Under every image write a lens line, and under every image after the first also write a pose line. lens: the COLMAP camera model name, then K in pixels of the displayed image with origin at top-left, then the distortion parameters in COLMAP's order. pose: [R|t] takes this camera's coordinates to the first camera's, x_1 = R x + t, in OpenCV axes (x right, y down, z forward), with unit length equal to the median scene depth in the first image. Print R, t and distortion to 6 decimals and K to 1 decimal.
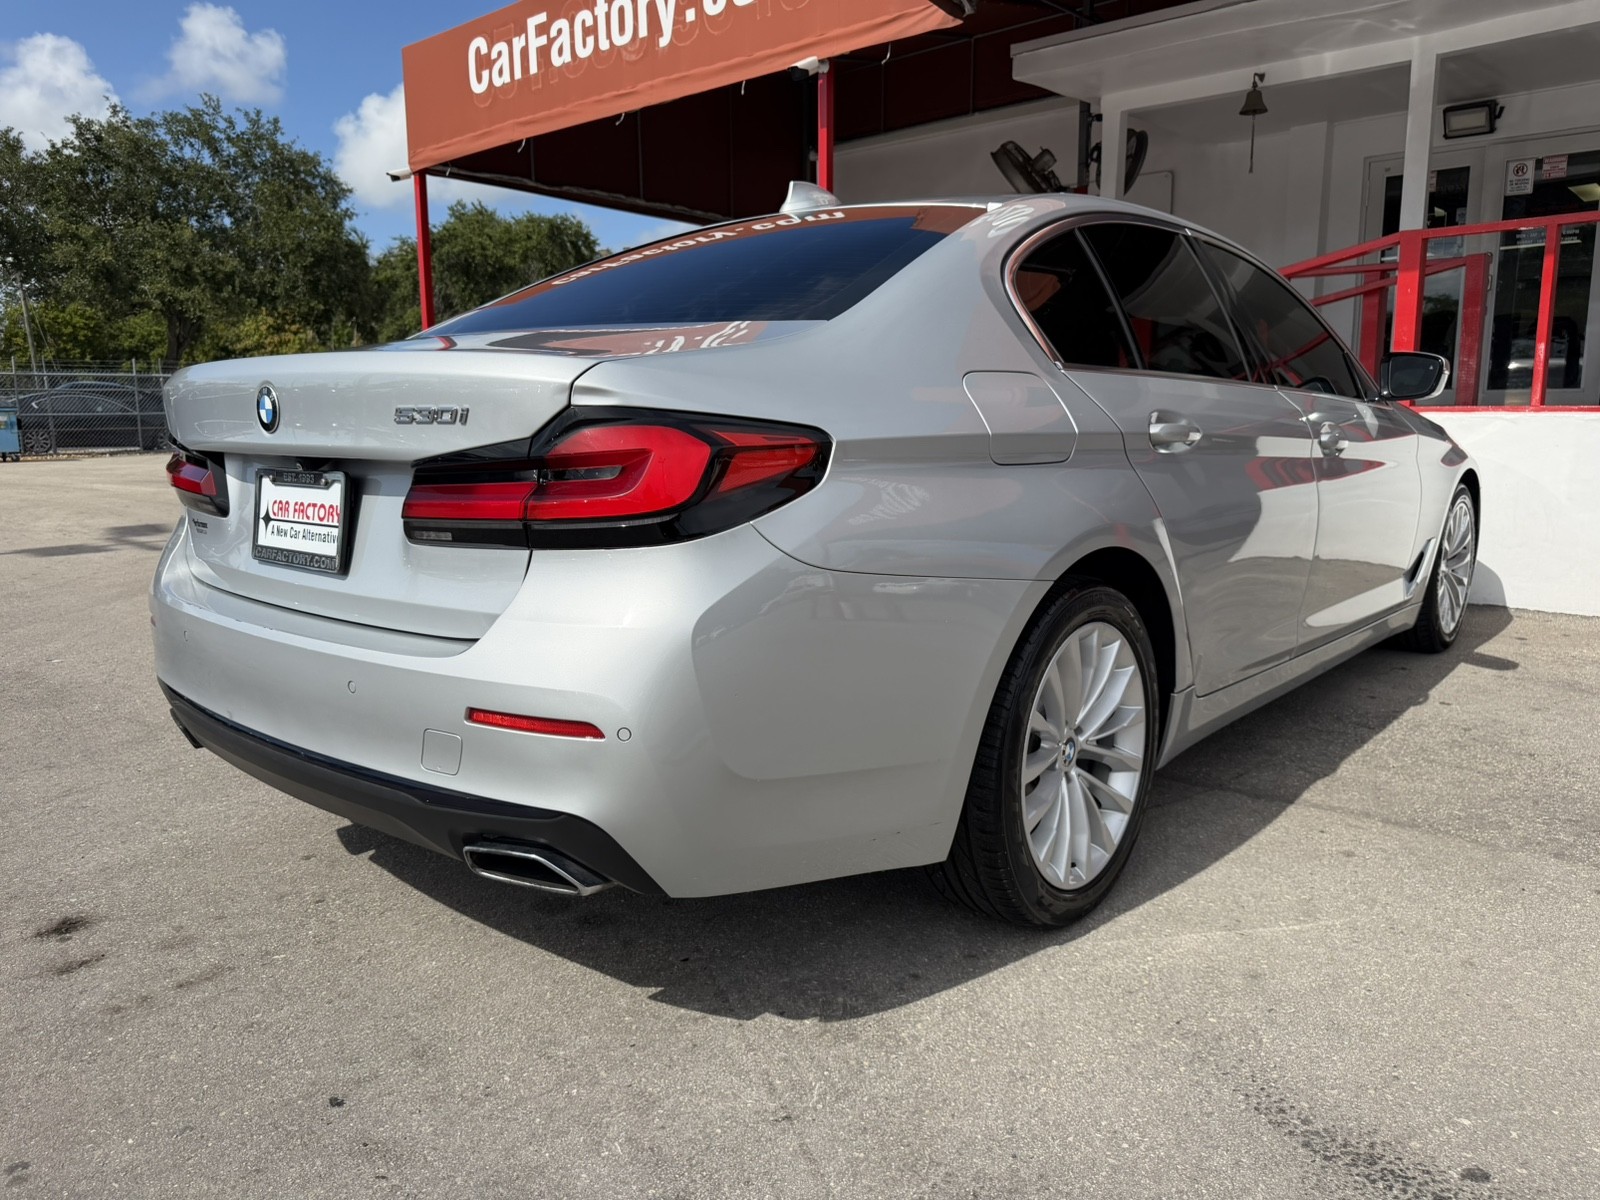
lens RADIAL K [[1125.3, 0, 799.3], [0, 1125.3, 603.5], [0, 0, 1]] dist [-0.003509, -0.002570]
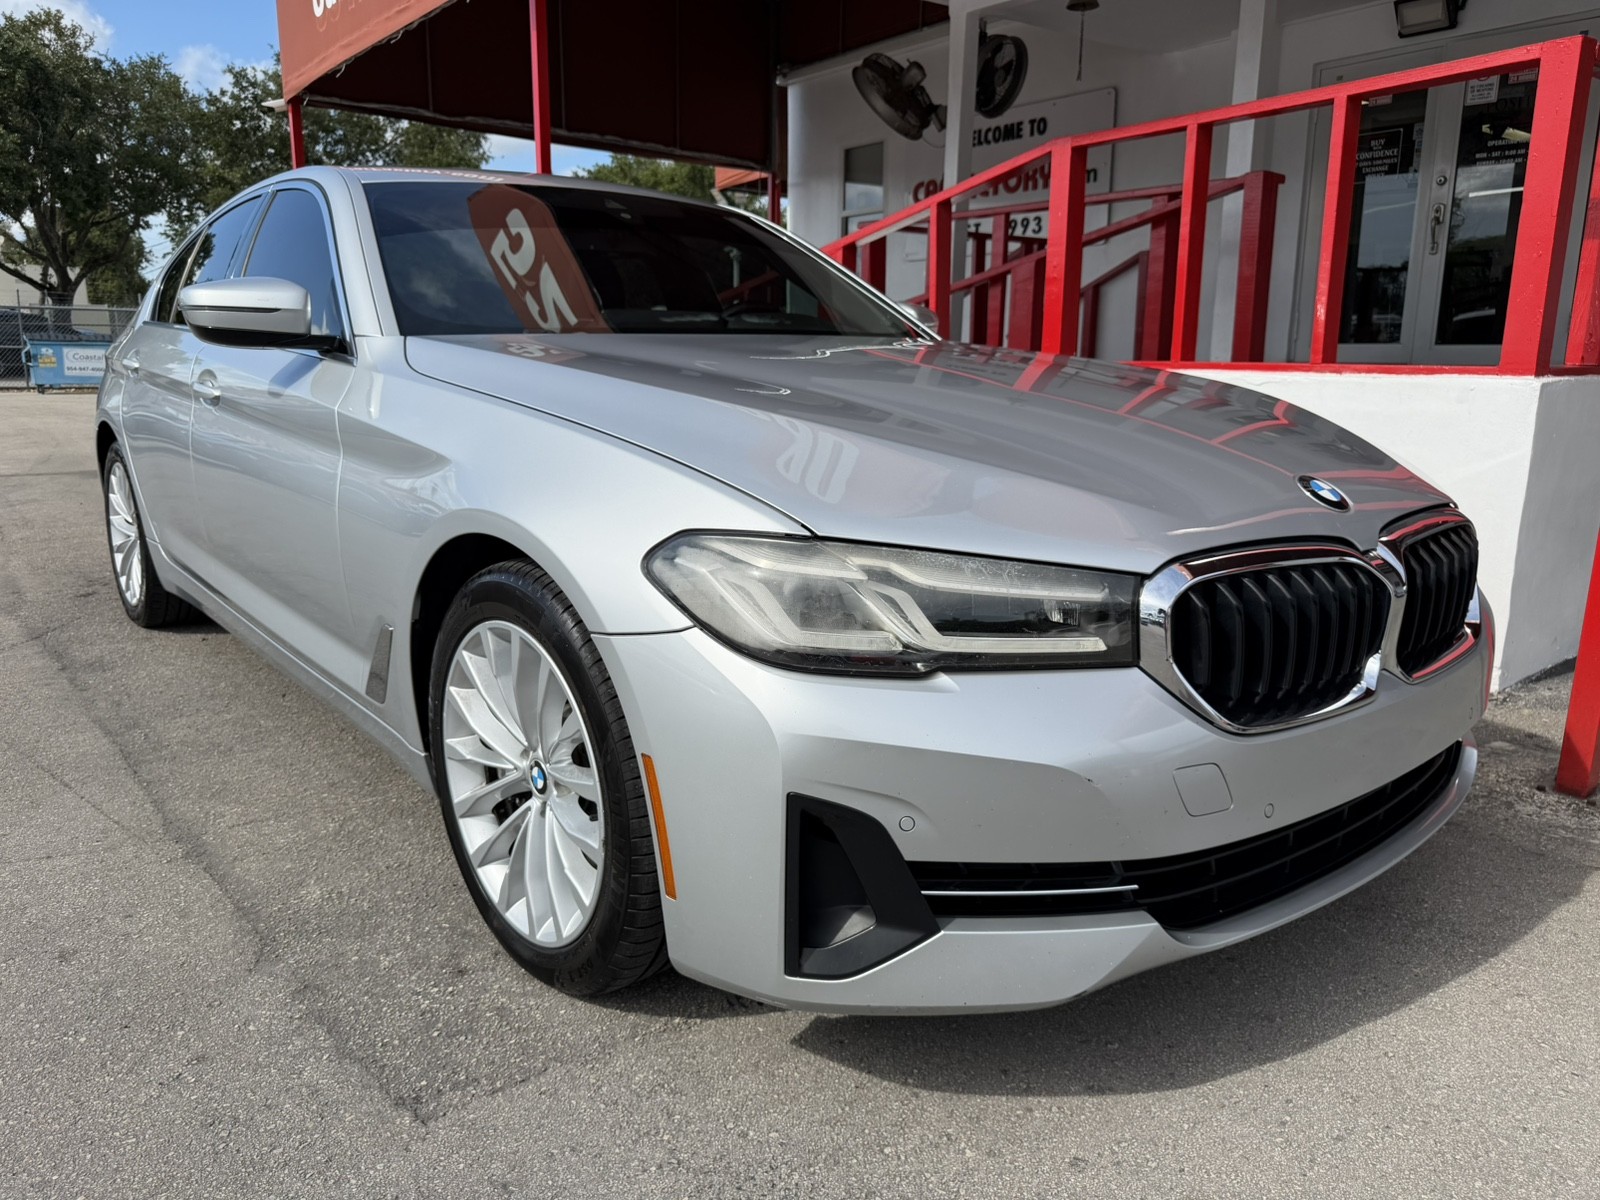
lens RADIAL K [[1125.1, 0, 804.2], [0, 1125.1, 595.6], [0, 0, 1]] dist [-0.005757, -0.000172]
pose [[0.985565, 0.052341, -0.161004, 0.317709], [-0.045945, 0.998009, 0.043202, -0.020350], [0.162944, -0.035181, 0.986008, 0.105801]]
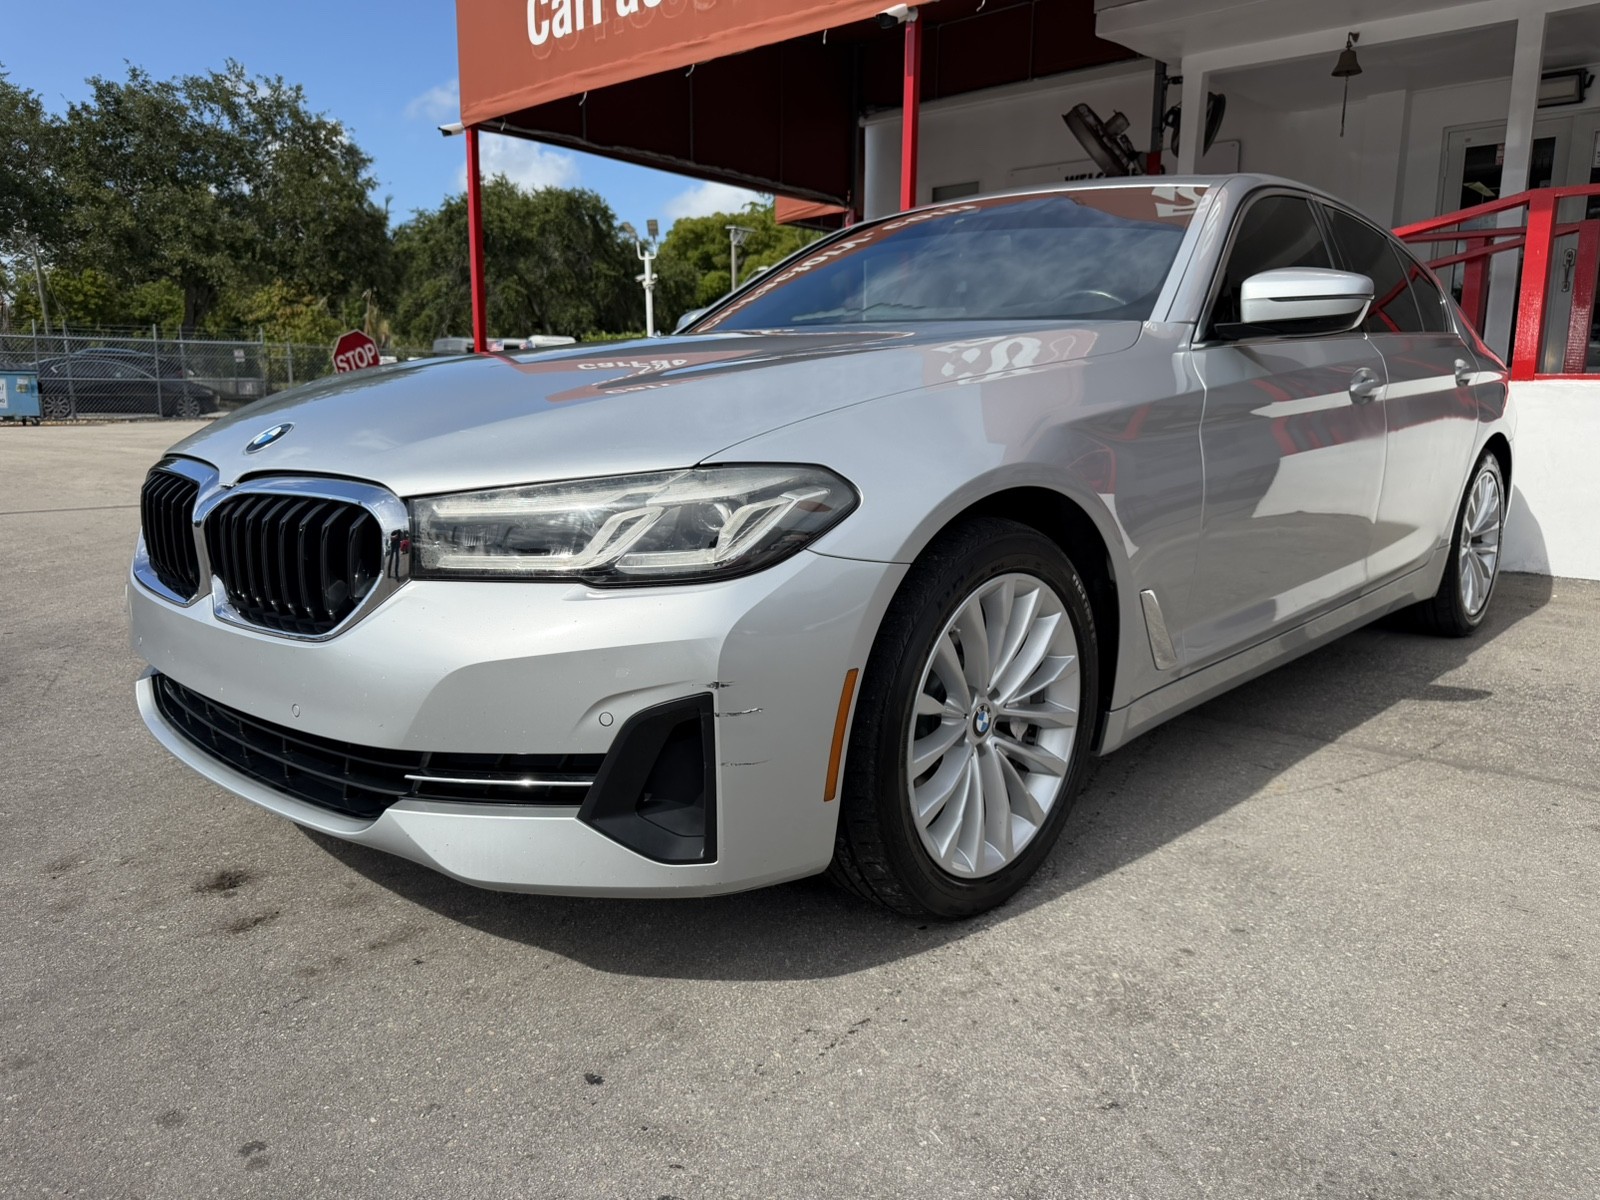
lens RADIAL K [[1128.5, 0, 802.2], [0, 1128.5, 598.8], [0, 0, 1]] dist [-0.007766, 0.002592]
pose [[0.999858, 0.016644, -0.002486, -0.048110], [-0.016615, 0.999800, 0.011146, 0.010397], [0.002671, -0.011103, 0.999935, 0.023028]]
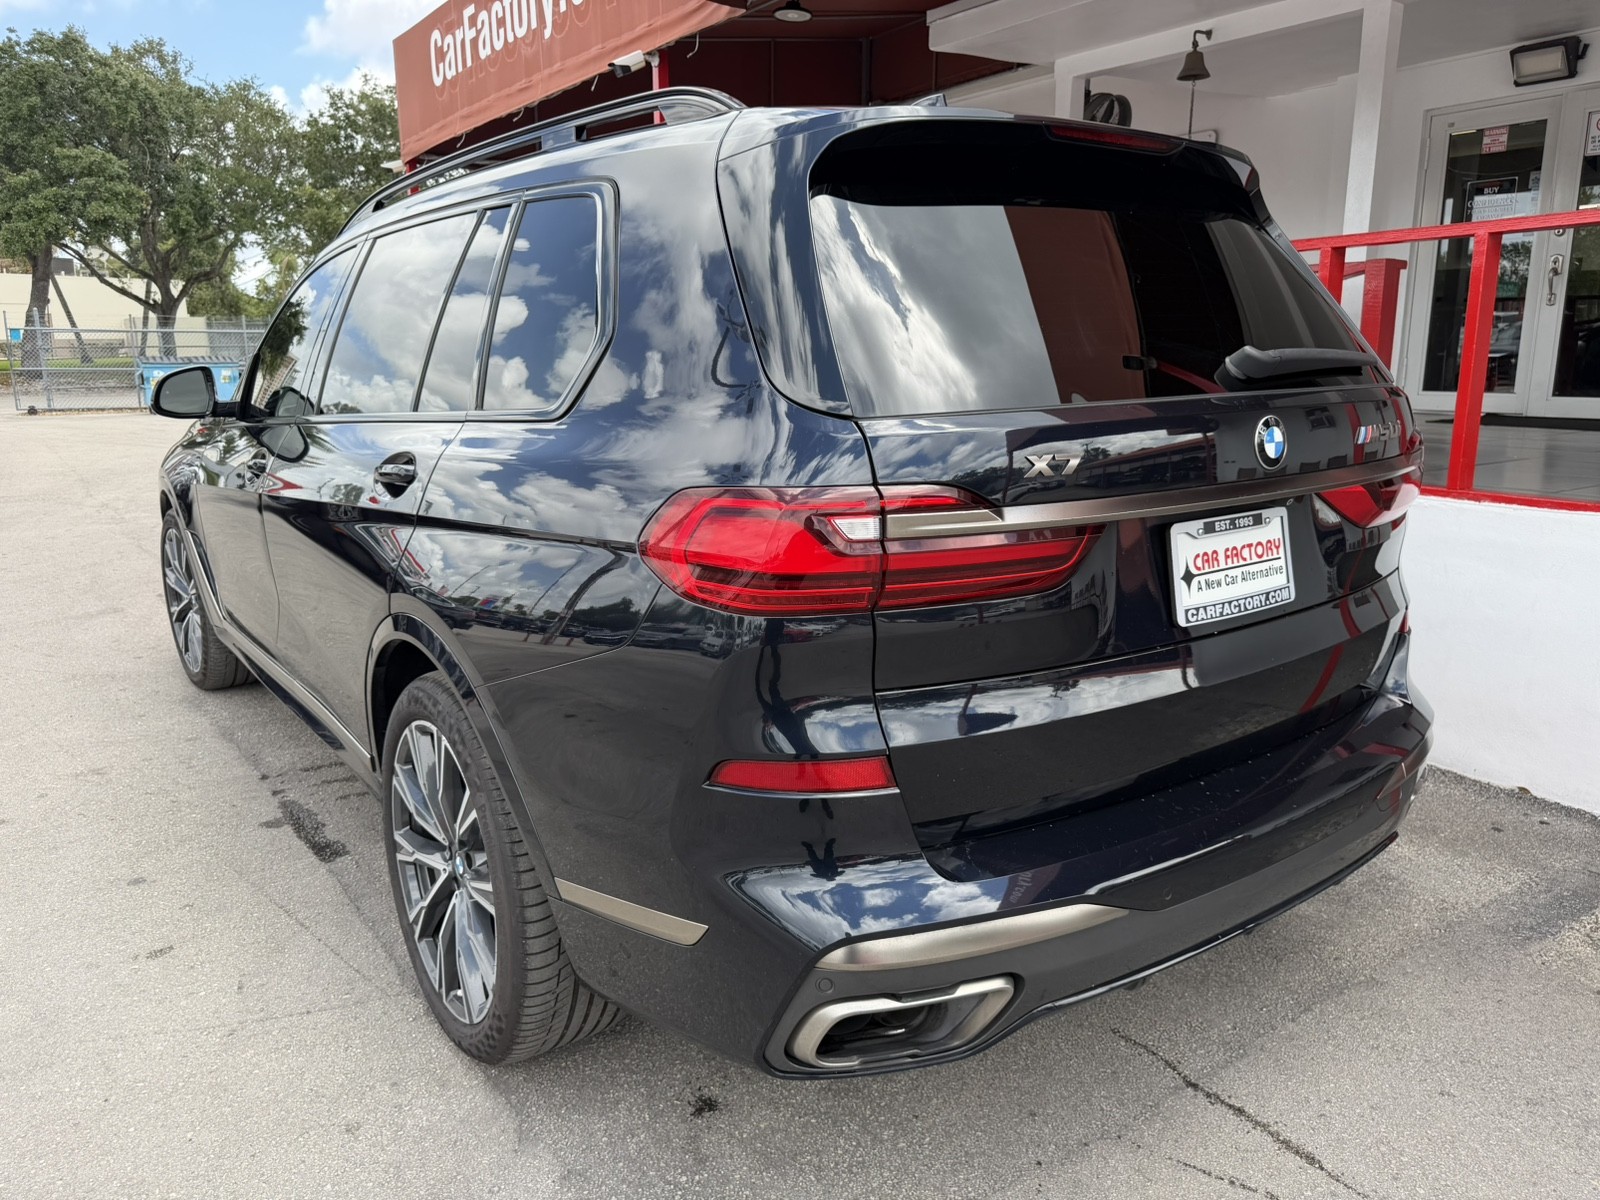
lens RADIAL K [[1125.1, 0, 804.2], [0, 1125.1, 595.6], [0, 0, 1]] dist [-0.005757, -0.000172]
pose [[0.973748, 0.053637, -0.221221, 0.290251], [-0.043386, 0.997759, 0.050941, -0.068102], [0.223457, -0.040005, 0.973892, 0.081555]]
